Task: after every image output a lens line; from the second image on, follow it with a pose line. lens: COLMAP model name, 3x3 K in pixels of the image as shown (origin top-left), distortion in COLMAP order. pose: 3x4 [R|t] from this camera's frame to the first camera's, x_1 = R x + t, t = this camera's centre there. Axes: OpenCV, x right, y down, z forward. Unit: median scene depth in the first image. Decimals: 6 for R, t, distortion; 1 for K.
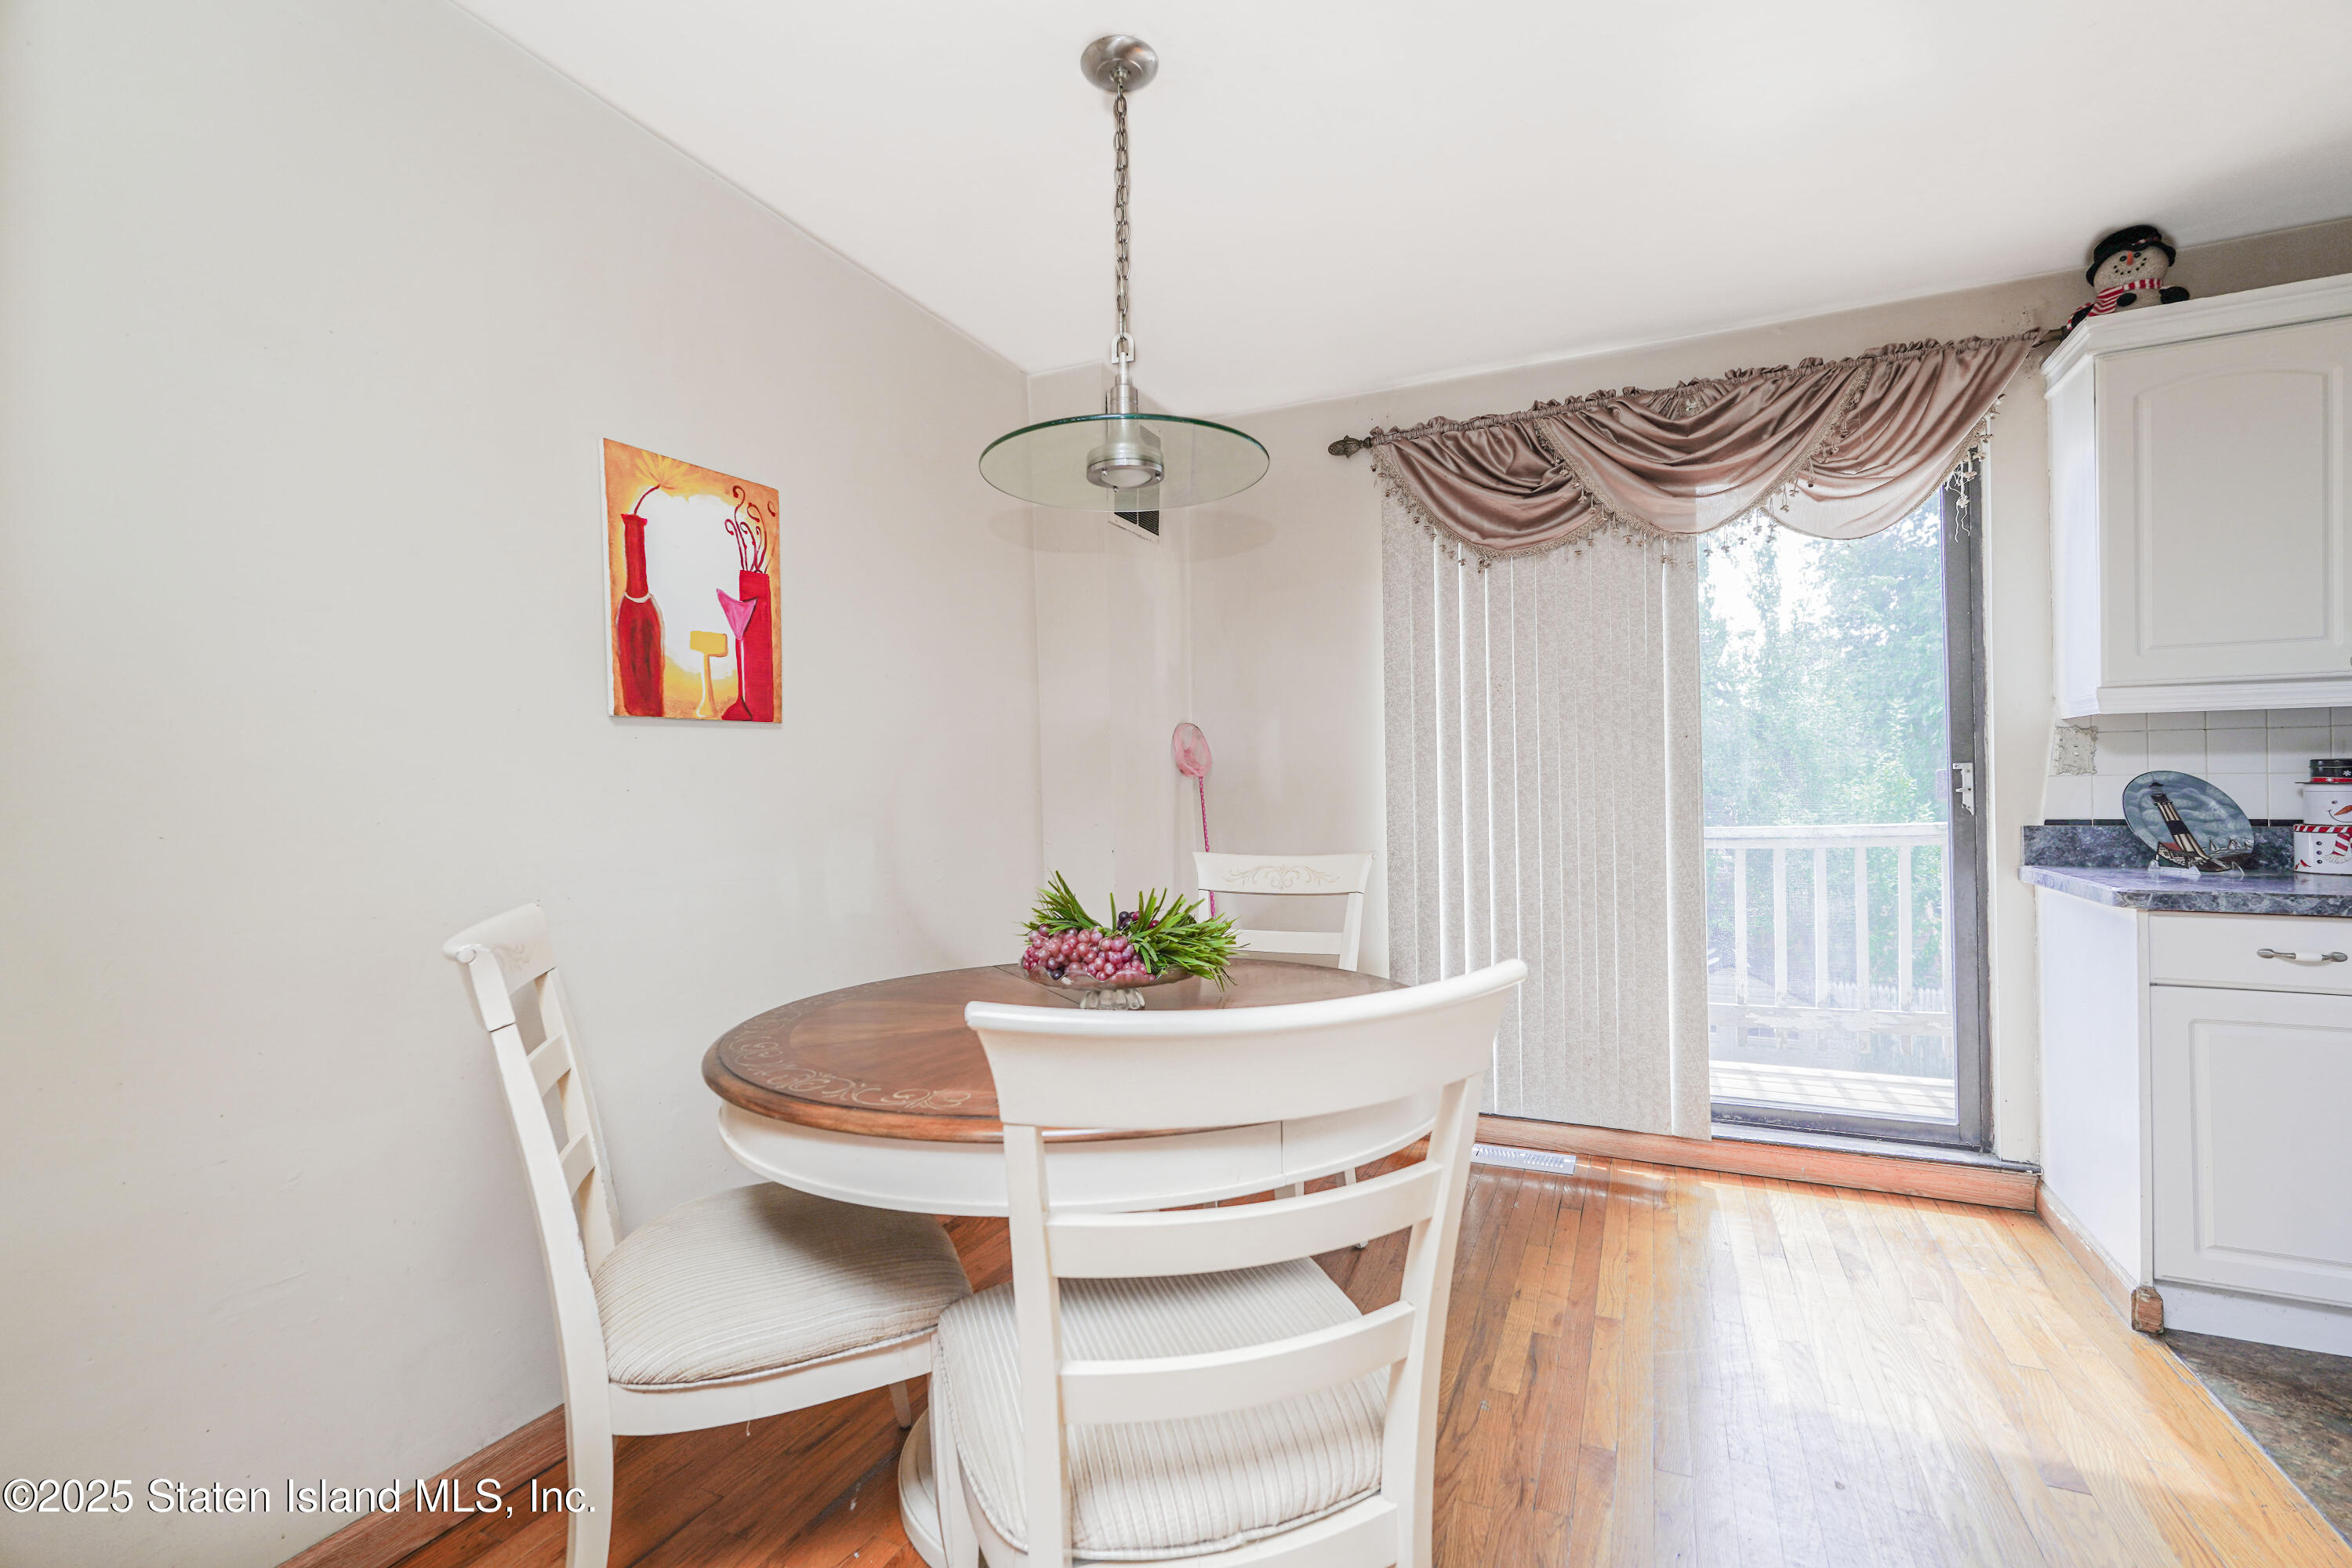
lens RADIAL K [[1033.9, 0, 1176.0], [0, 1033.9, 784.0], [0, 0, 1]] dist [-0.020697, 0.011277]
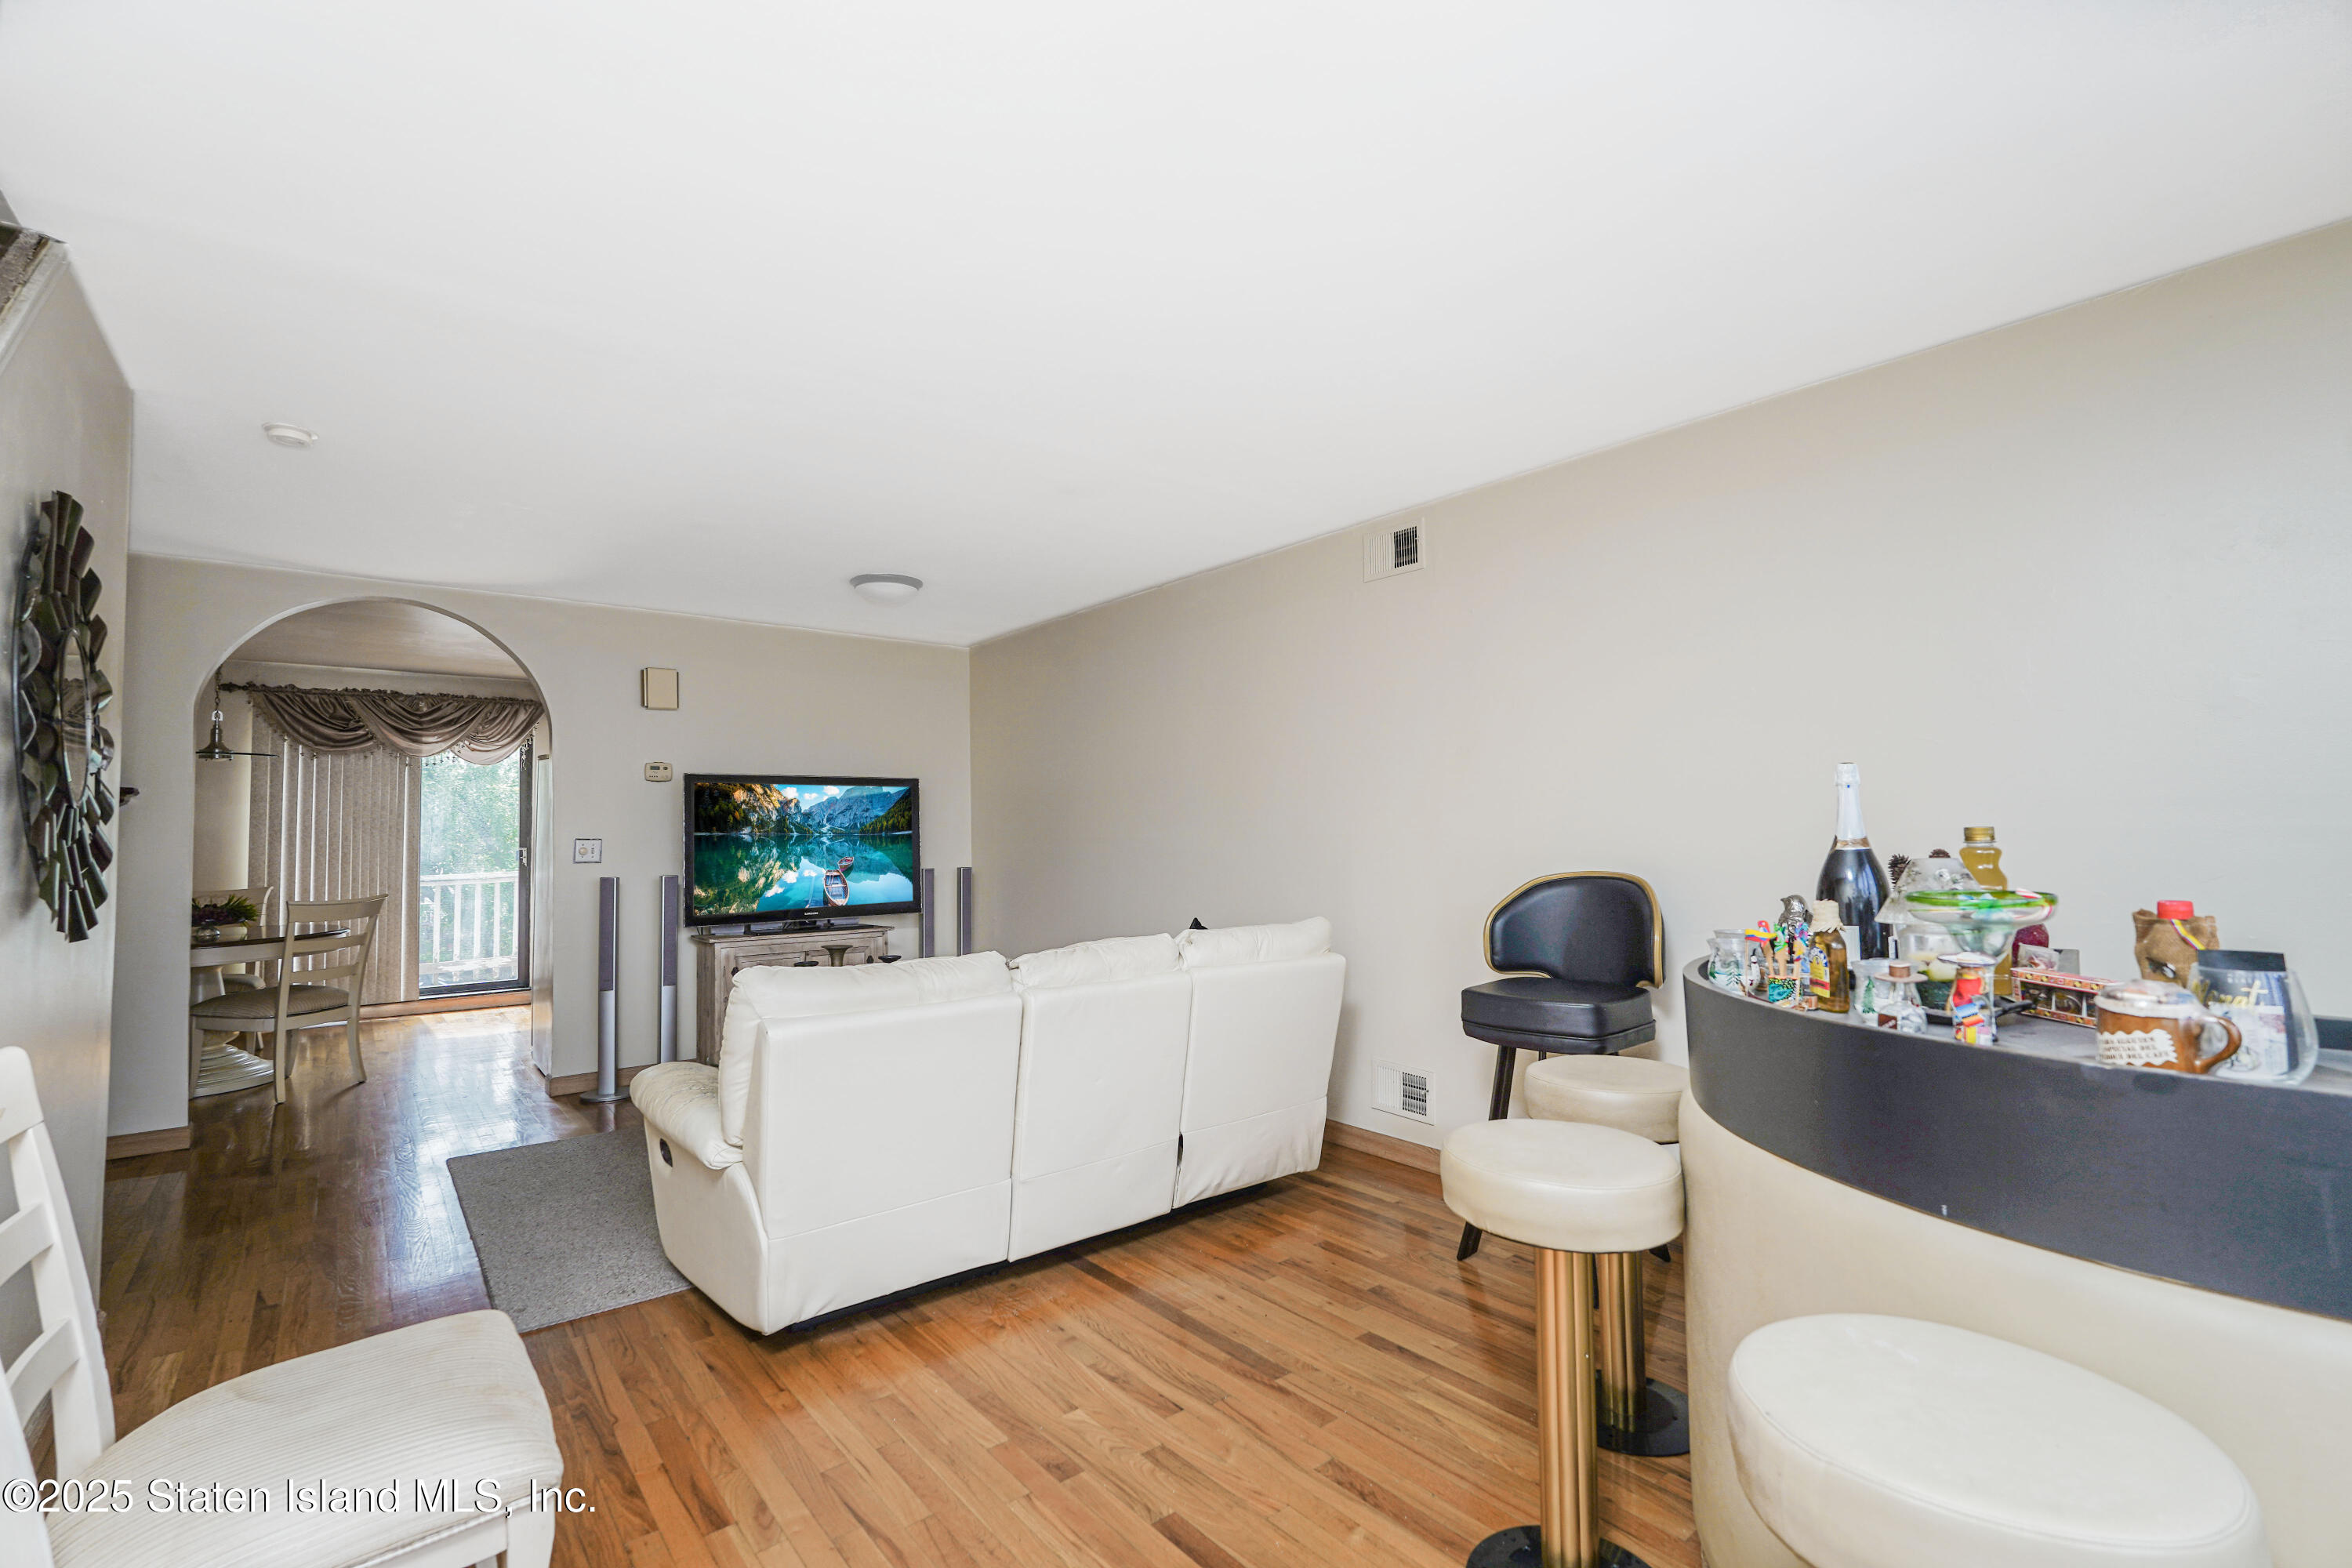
lens RADIAL K [[1033.9, 0, 1176.0], [0, 1033.9, 784.0], [0, 0, 1]] dist [-0.020697, 0.011277]
pose [[0.440792, 0.049345, 0.896252, -0.930826], [0.000630, 0.998471, -0.055282, -0.037499], [-0.897609, 0.024932, 0.440087, -1.766117]]
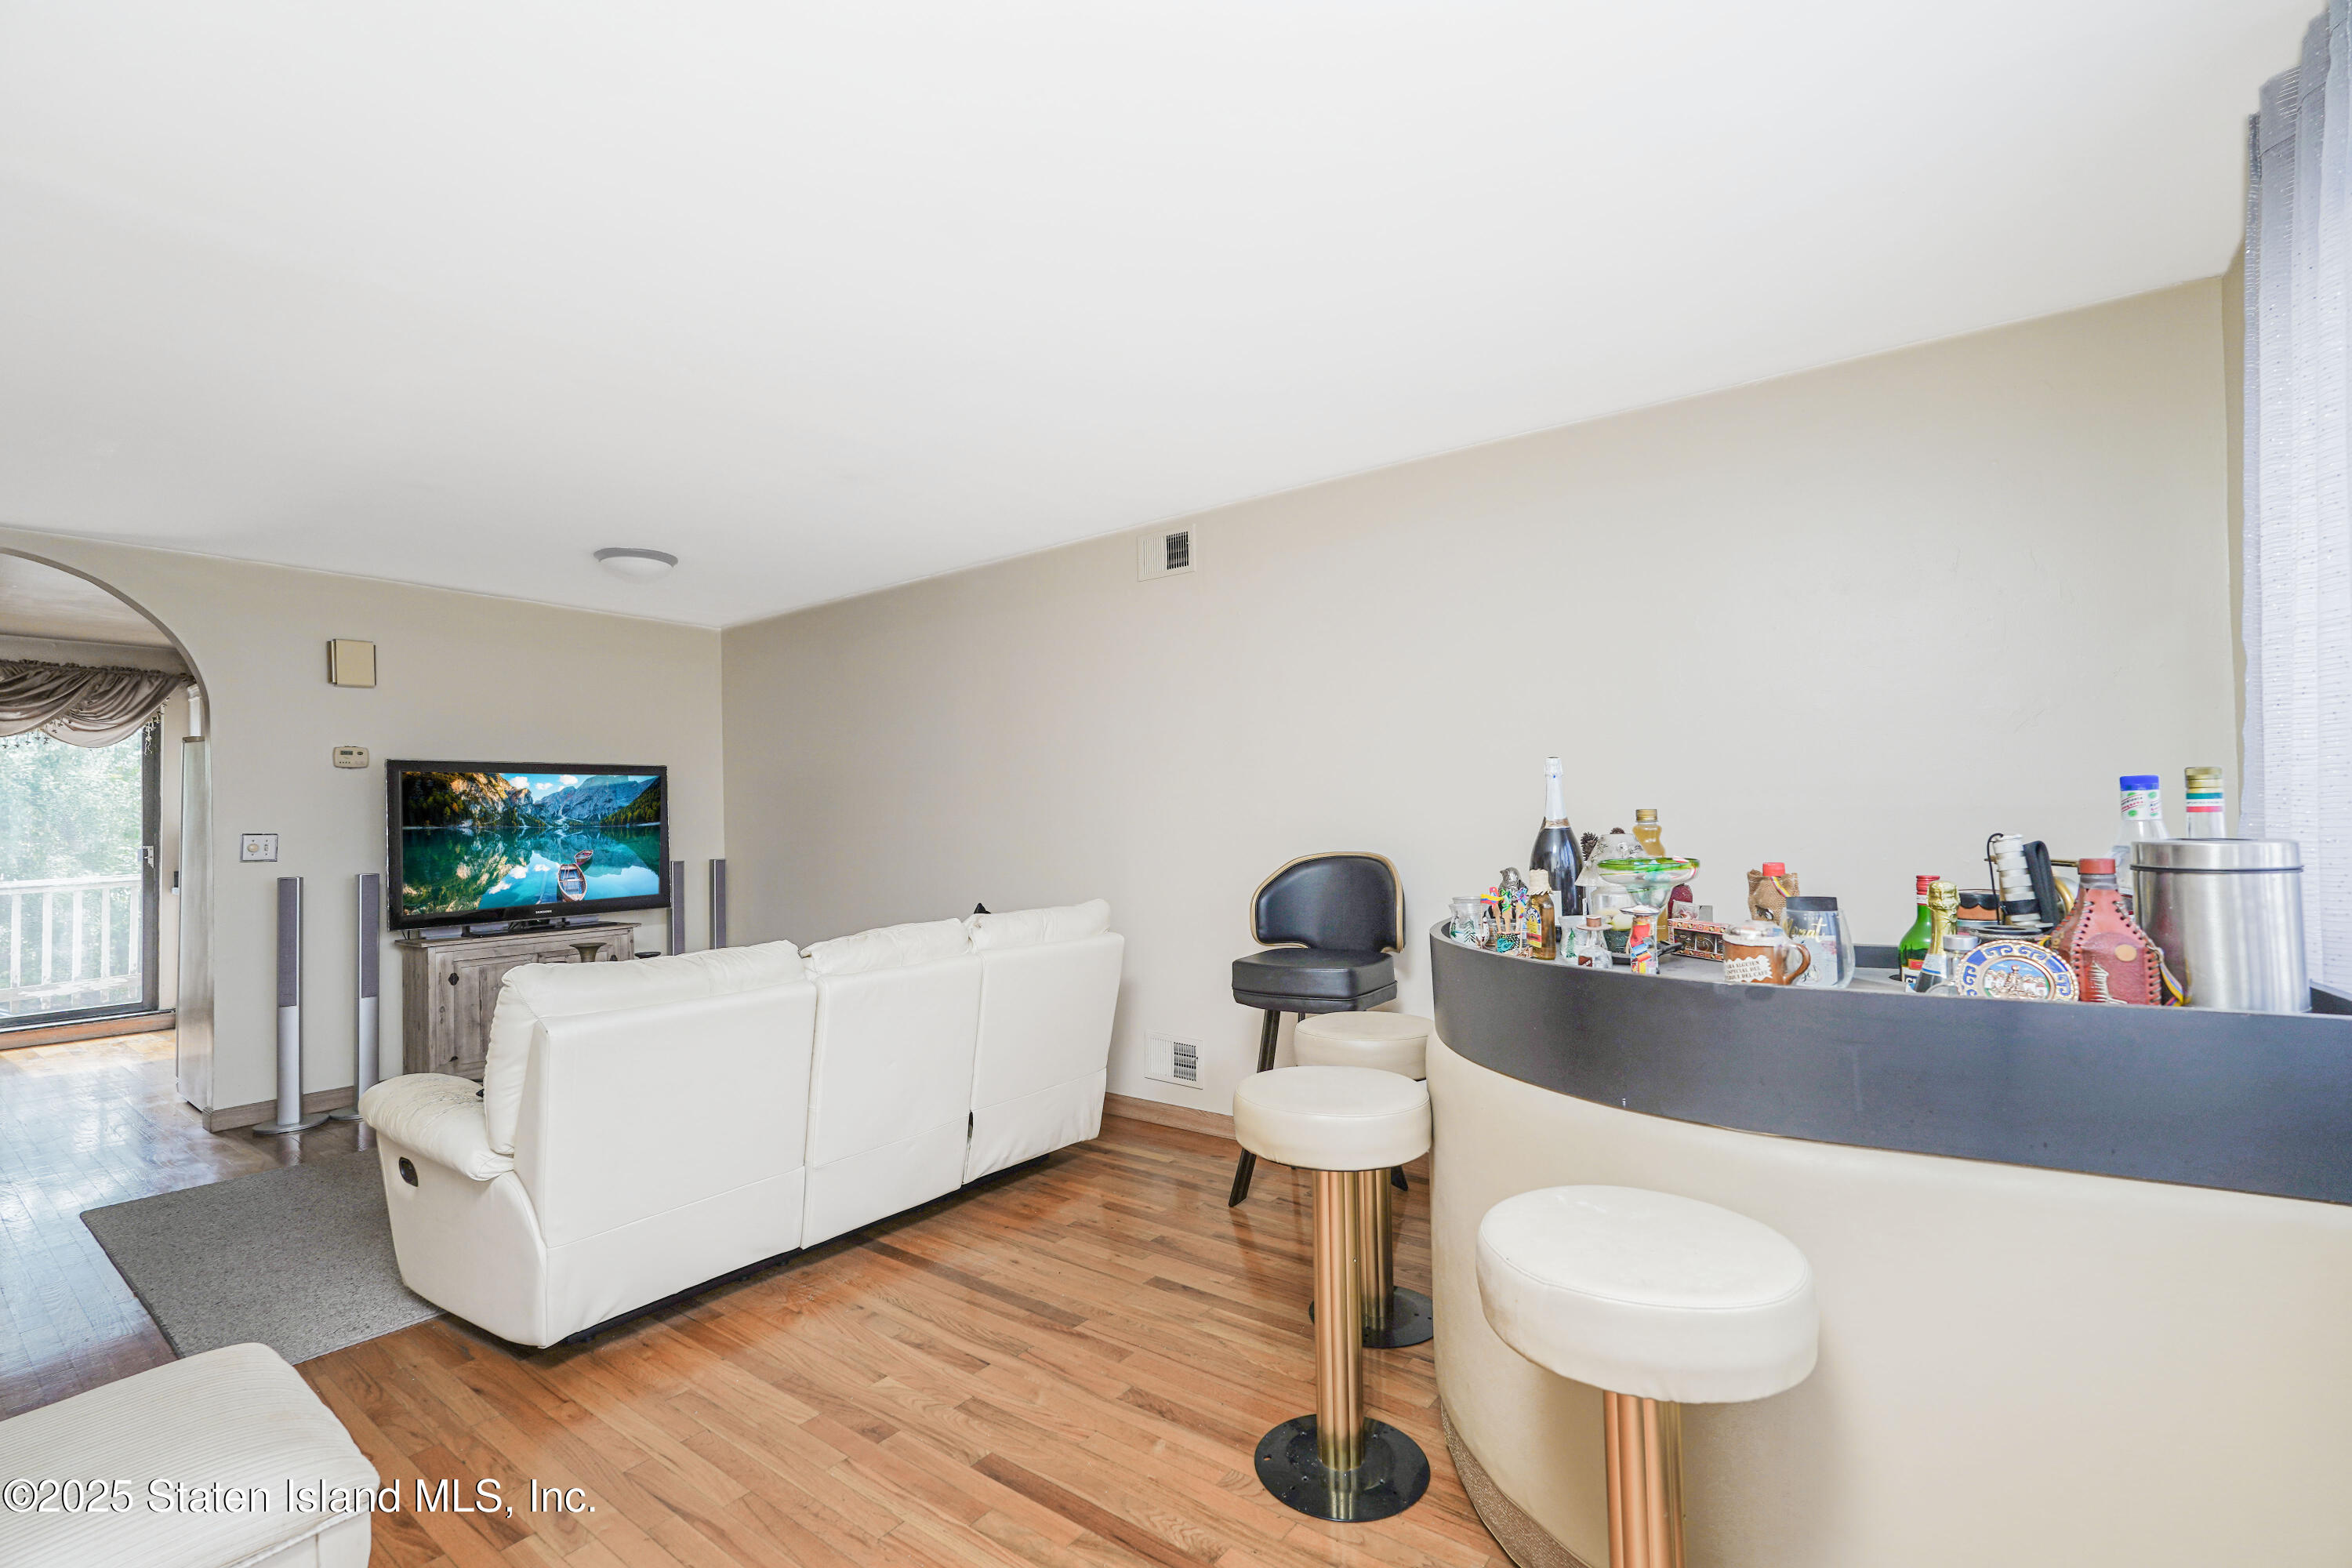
lens RADIAL K [[1033.9, 0, 1176.0], [0, 1033.9, 784.0], [0, 0, 1]] dist [-0.020697, 0.011277]
pose [[0.213849, 0.038939, 0.976090, -0.995051], [0.011315, 0.999039, -0.042334, -0.035626], [-0.976801, 0.020098, 0.213203, -1.748244]]
